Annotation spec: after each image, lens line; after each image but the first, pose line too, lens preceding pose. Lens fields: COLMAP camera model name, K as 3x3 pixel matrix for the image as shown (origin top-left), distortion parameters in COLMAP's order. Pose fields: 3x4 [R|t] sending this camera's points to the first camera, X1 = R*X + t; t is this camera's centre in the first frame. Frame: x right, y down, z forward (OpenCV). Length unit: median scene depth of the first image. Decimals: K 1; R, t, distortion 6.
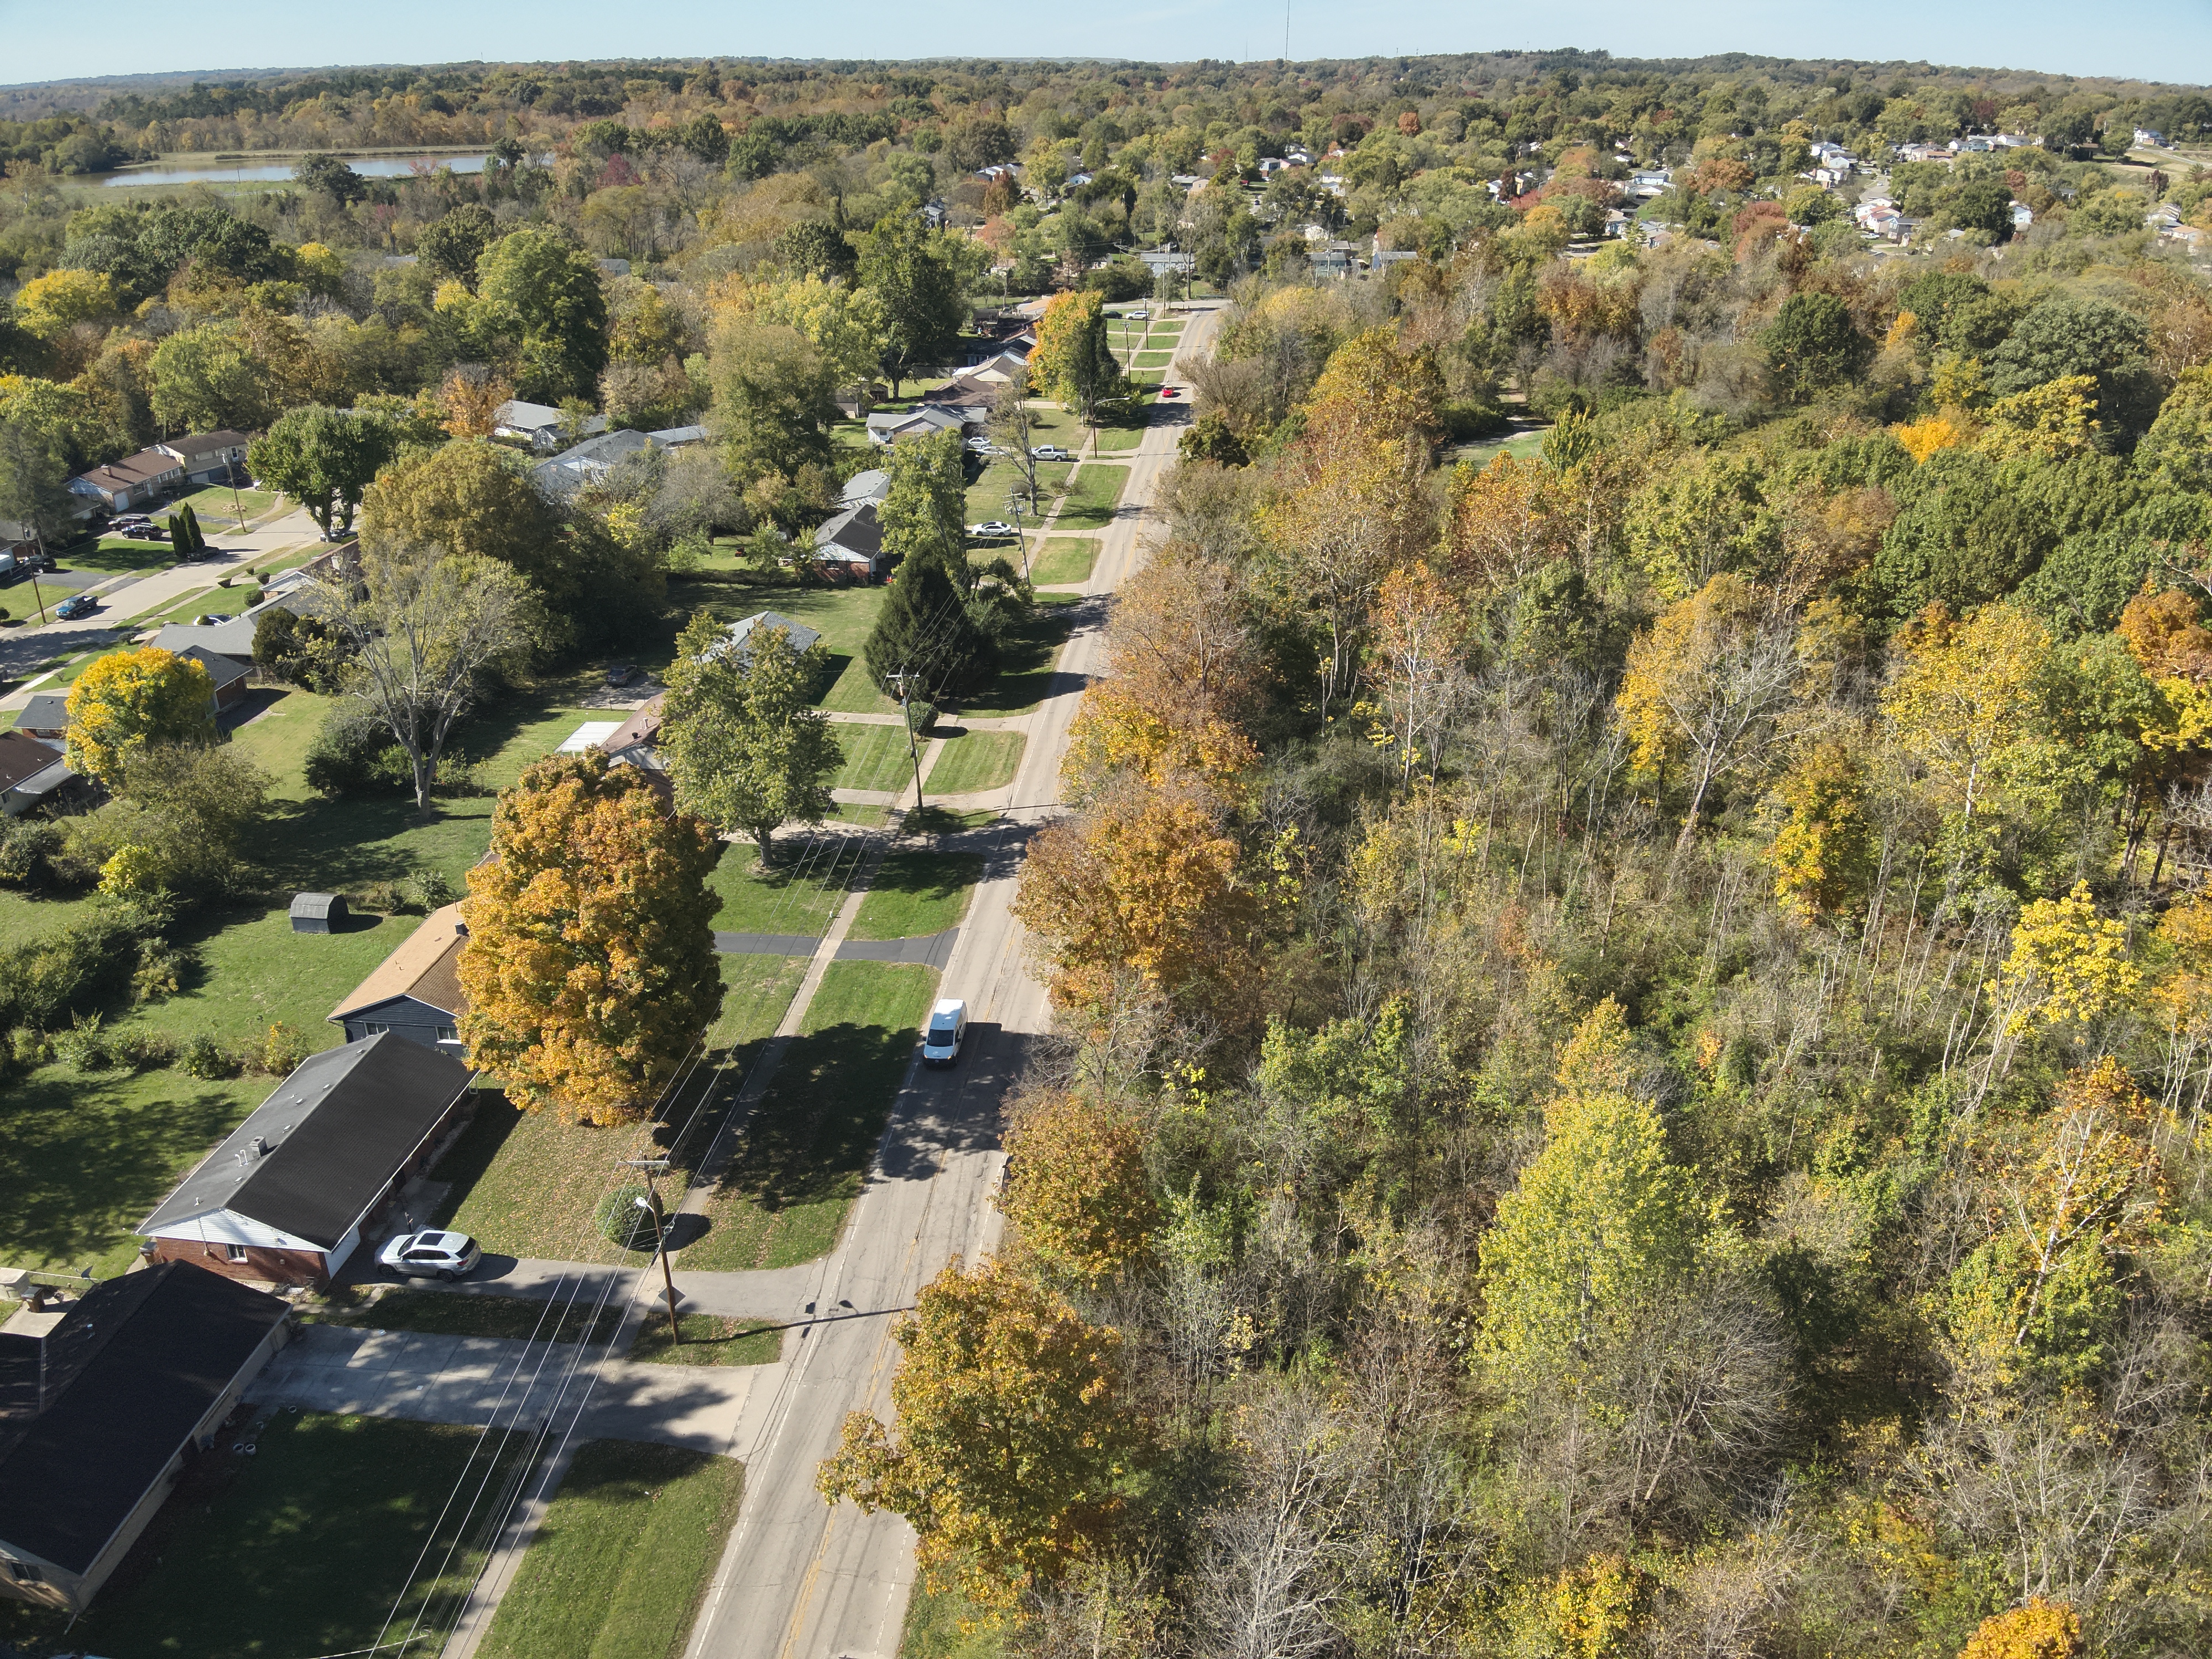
lens RADIAL K [[1633.8, 0, 1106.0], [0, 1633.8, 829.5], [0, 0, 1]] dist [0.104411, -0.206548]
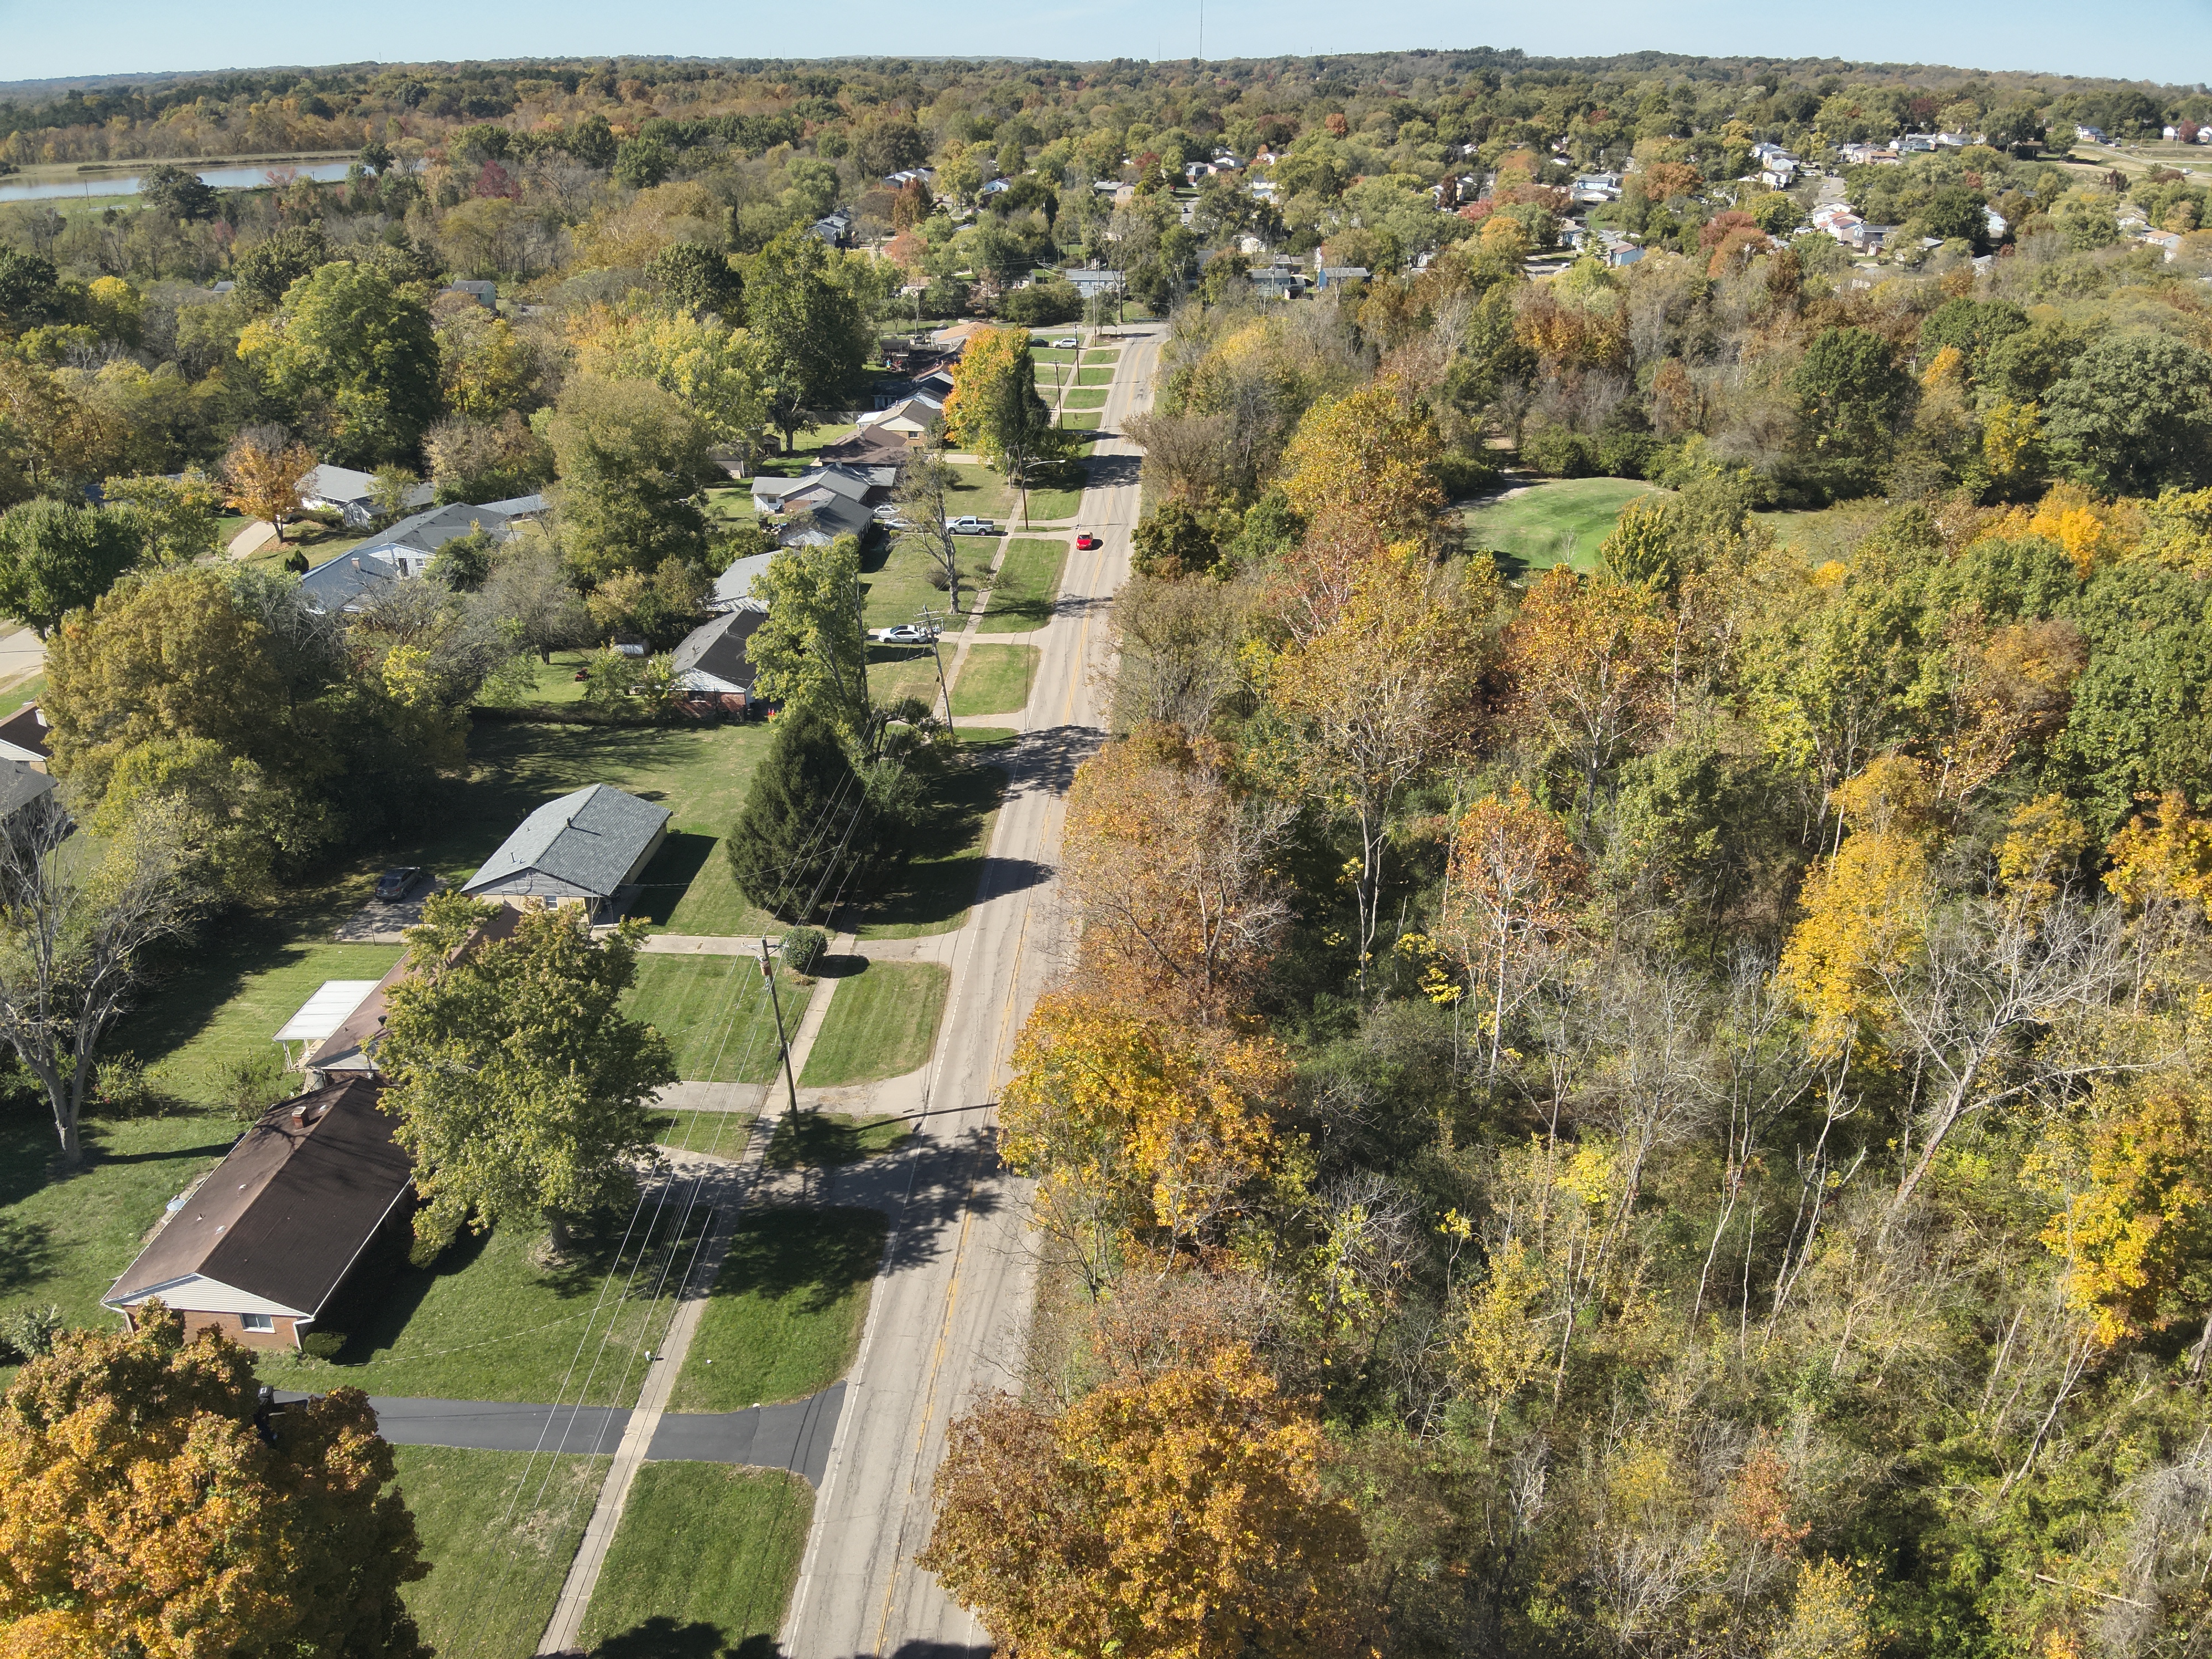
lens RADIAL K [[1633.8, 0, 1106.0], [0, 1633.8, 829.5], [0, 0, 1]] dist [0.104411, -0.206548]
pose [[0.998835, -0.019729, 0.044050, -0.002900], [0.019706, 0.999805, 0.000962, -0.038562], [-0.044060, -0.000093, 0.999029, 0.083408]]
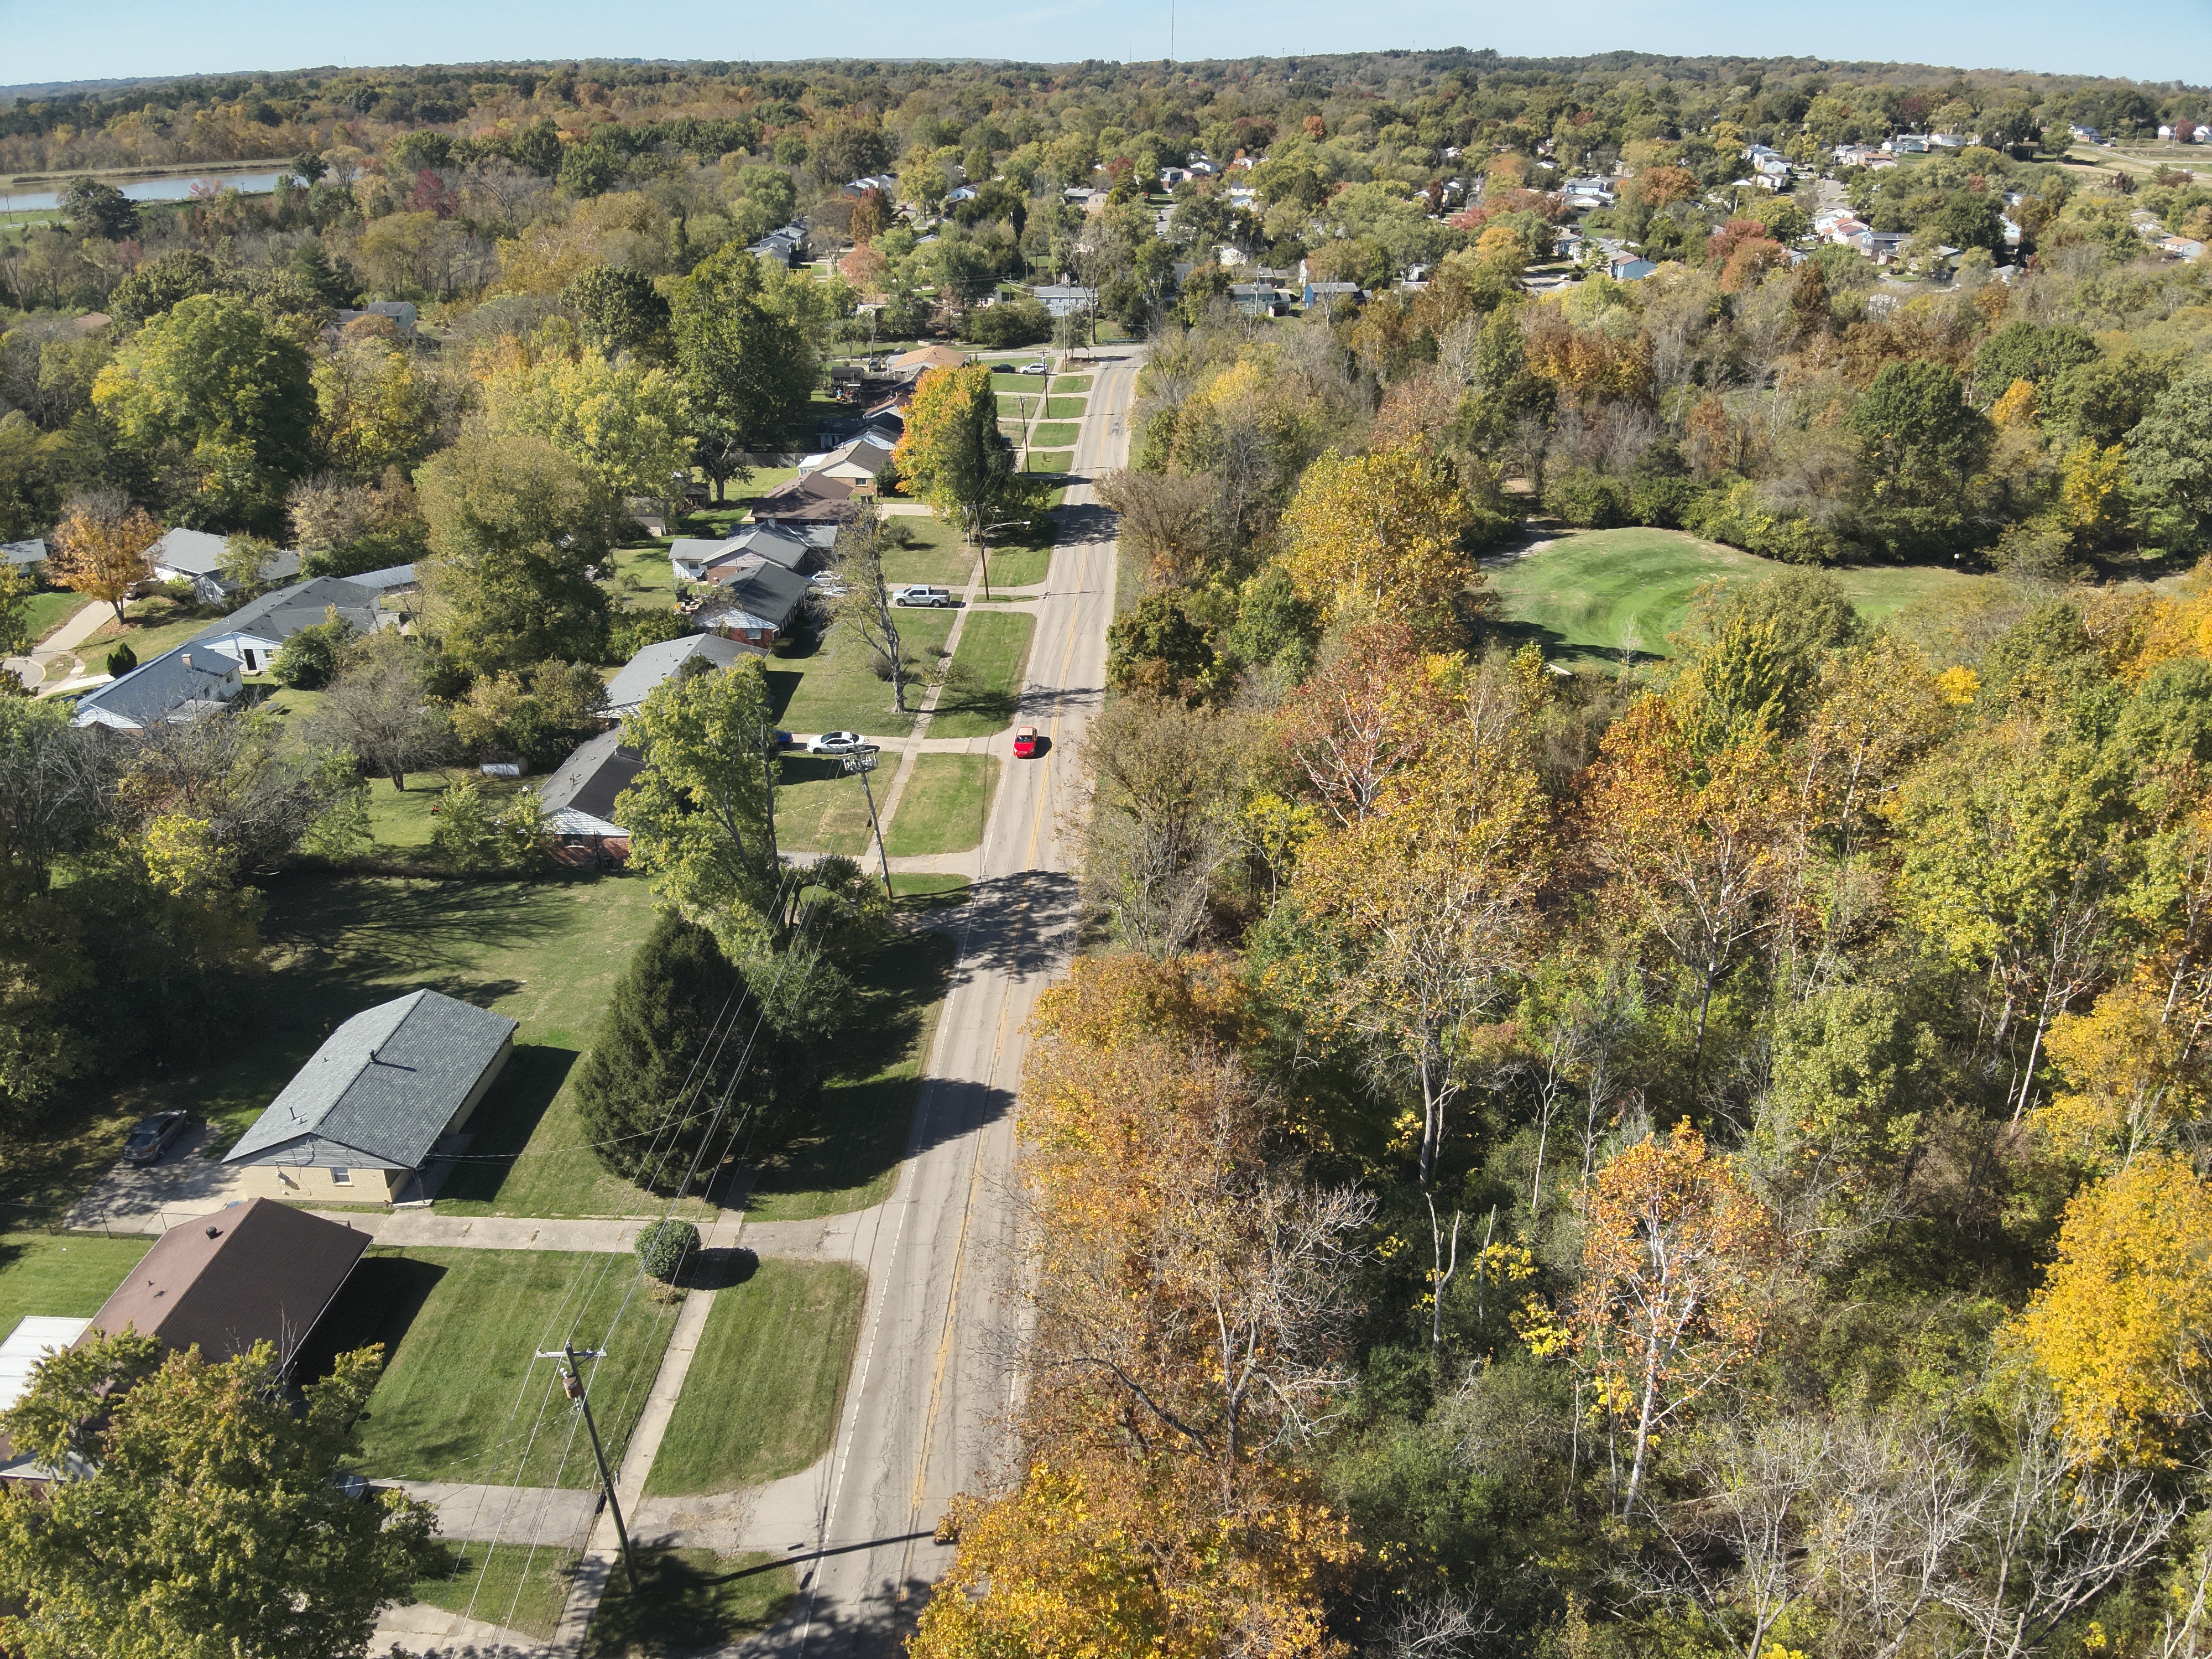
lens RADIAL K [[1633.8, 0, 1106.0], [0, 1633.8, 829.5], [0, 0, 1]] dist [0.104411, -0.206548]
pose [[0.997947, -0.028468, 0.057366, 0.001191], [0.028486, 0.999594, 0.000503, -0.065262], [-0.057357, 0.001132, 0.998353, 0.141604]]
